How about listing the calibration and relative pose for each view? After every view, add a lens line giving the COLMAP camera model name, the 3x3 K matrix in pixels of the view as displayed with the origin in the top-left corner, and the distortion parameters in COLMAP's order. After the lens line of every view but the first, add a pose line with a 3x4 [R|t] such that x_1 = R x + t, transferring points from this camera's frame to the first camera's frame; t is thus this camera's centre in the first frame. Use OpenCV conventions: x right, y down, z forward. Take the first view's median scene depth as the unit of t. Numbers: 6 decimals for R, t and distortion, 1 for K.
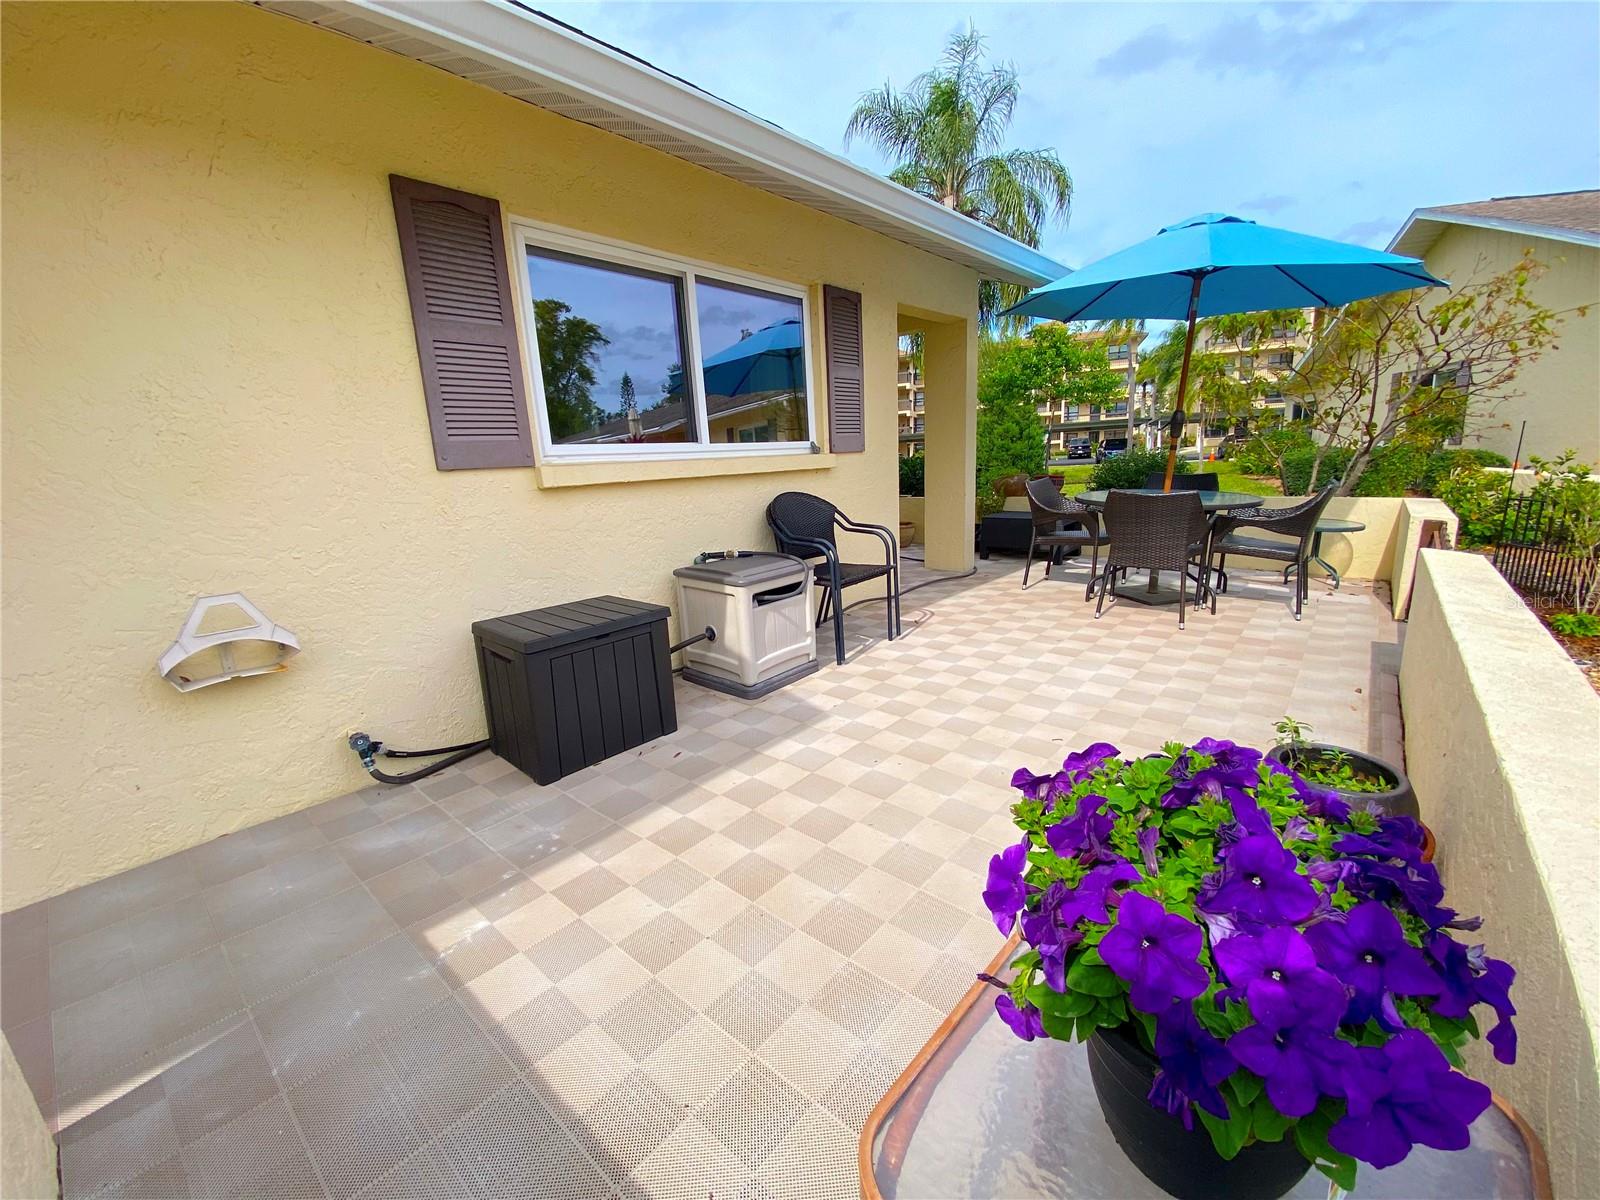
lens RADIAL K [[639.6, 0, 800.0], [0, 639.6, 600.0], [0, 0, 1]] dist [0.000674, -0.000010]
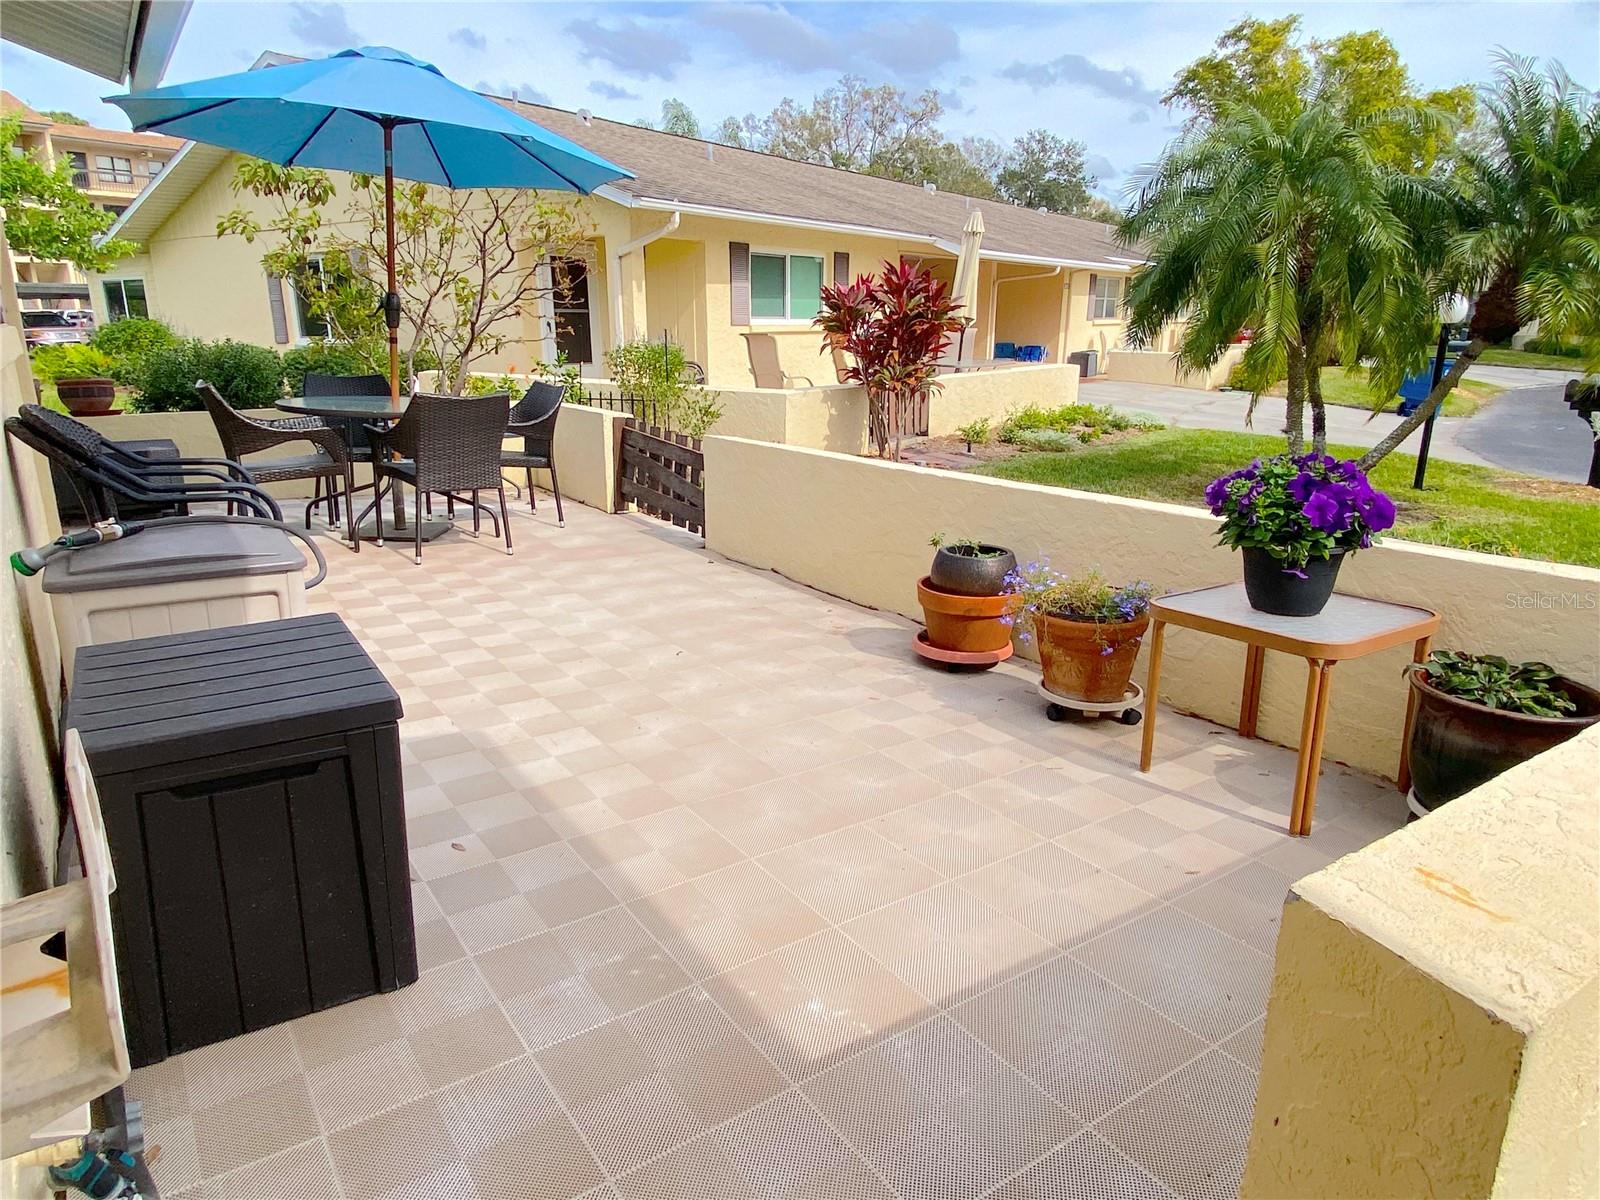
lens RADIAL K [[1017.8, 0, 800.0], [0, 1017.8, 600.0], [0, 0, 1]] dist [0.000613, 0.000068]
pose [[0.258986, -0.214923, 0.941666, -1.029331], [0.207115, 0.964609, 0.163196, -0.064027], [-0.943414, 0.152767, 0.294334, 0.454649]]
